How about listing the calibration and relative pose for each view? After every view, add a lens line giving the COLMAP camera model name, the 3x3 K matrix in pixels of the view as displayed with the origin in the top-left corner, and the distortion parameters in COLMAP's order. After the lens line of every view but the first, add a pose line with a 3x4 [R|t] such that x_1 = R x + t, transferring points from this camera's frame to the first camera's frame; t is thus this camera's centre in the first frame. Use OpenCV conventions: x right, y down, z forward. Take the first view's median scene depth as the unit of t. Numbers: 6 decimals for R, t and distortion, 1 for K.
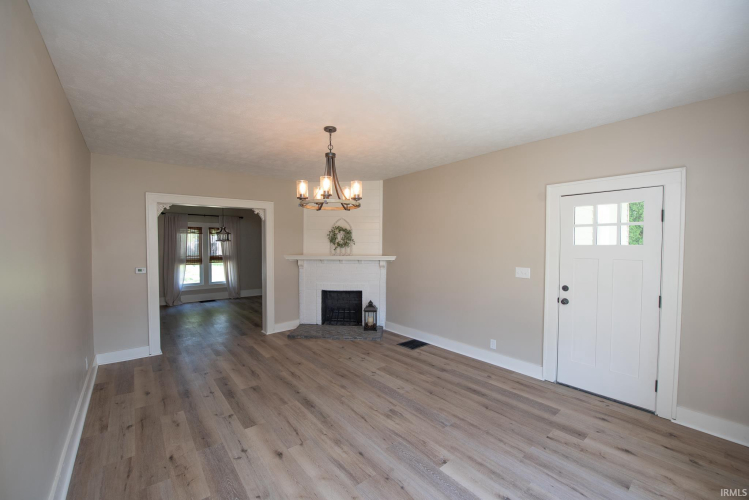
lens RADIAL K [[325.6, 0, 375.3], [0, 325.6, 245.7], [0, 0, 1]] dist [-0.003126, -0.000474]
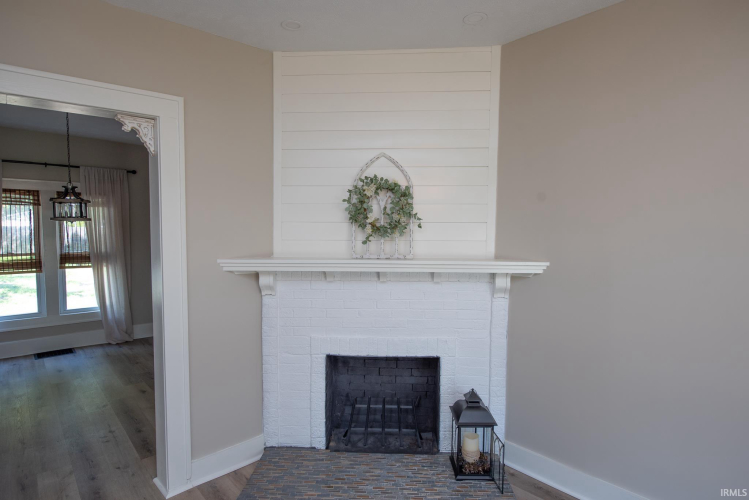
lens RADIAL K [[420.8, 0, 371.1], [0, 420.8, 251.8], [0, 0, 1]] dist [0.003025, 0.000514]
pose [[0.998843, 0.002040, 0.048044, -0.138054], [-0.004111, 0.999064, 0.043061, 0.002077], [-0.047911, -0.043208, 0.997917, 0.541329]]
